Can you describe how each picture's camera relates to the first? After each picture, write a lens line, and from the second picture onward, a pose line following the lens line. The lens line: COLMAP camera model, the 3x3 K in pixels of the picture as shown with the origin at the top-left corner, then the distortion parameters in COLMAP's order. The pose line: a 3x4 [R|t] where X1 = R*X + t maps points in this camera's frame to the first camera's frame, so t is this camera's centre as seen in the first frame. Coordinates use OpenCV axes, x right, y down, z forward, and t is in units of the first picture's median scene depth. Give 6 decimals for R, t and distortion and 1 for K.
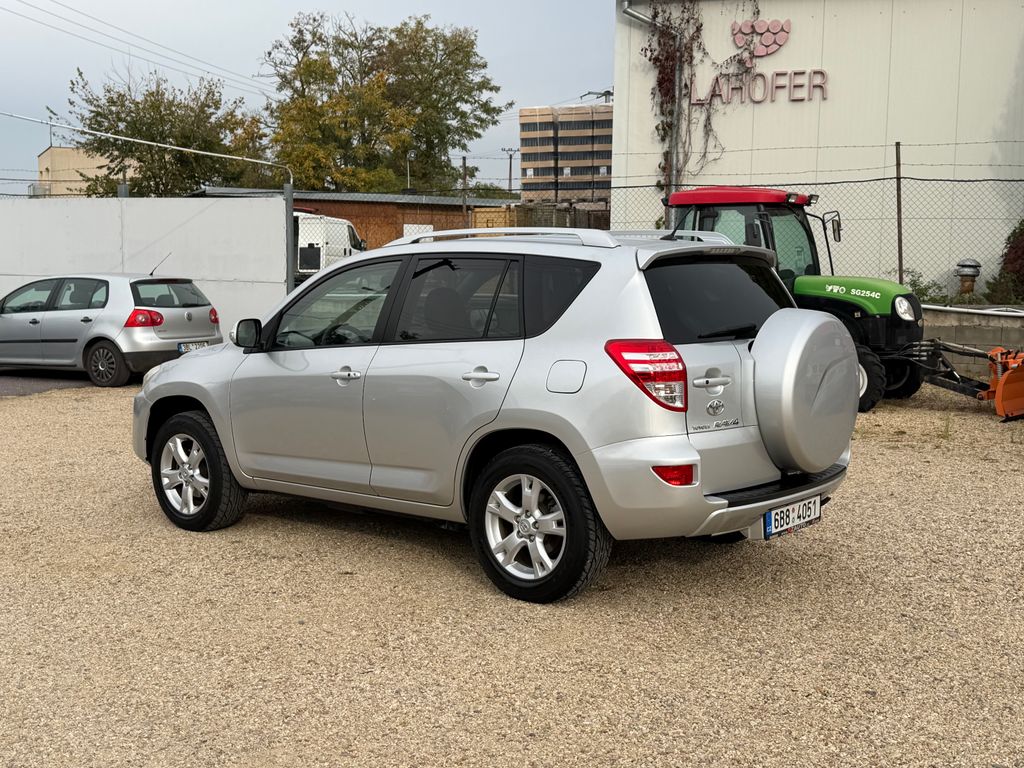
lens RADIAL K [[1169.7, 0, 512.0], [0, 1169.7, 384.0], [0, 0, 1]] dist [0.206037, -0.508594]
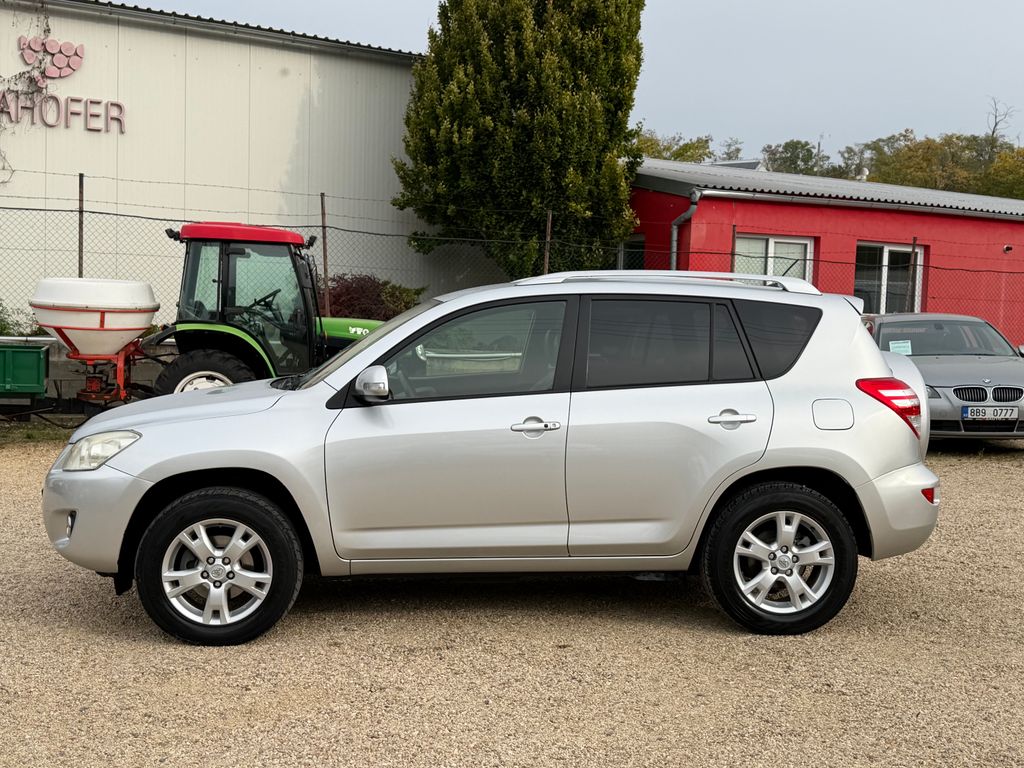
lens RADIAL K [[1169.7, 0, 512.0], [0, 1169.7, 384.0], [0, 0, 1]] dist [0.206037, -0.508594]
pose [[0.695090, -0.024574, 0.718502, -0.377761], [0.047978, 0.998773, -0.012255, -0.014170], [-0.717320, 0.042991, 0.695417, 0.184384]]
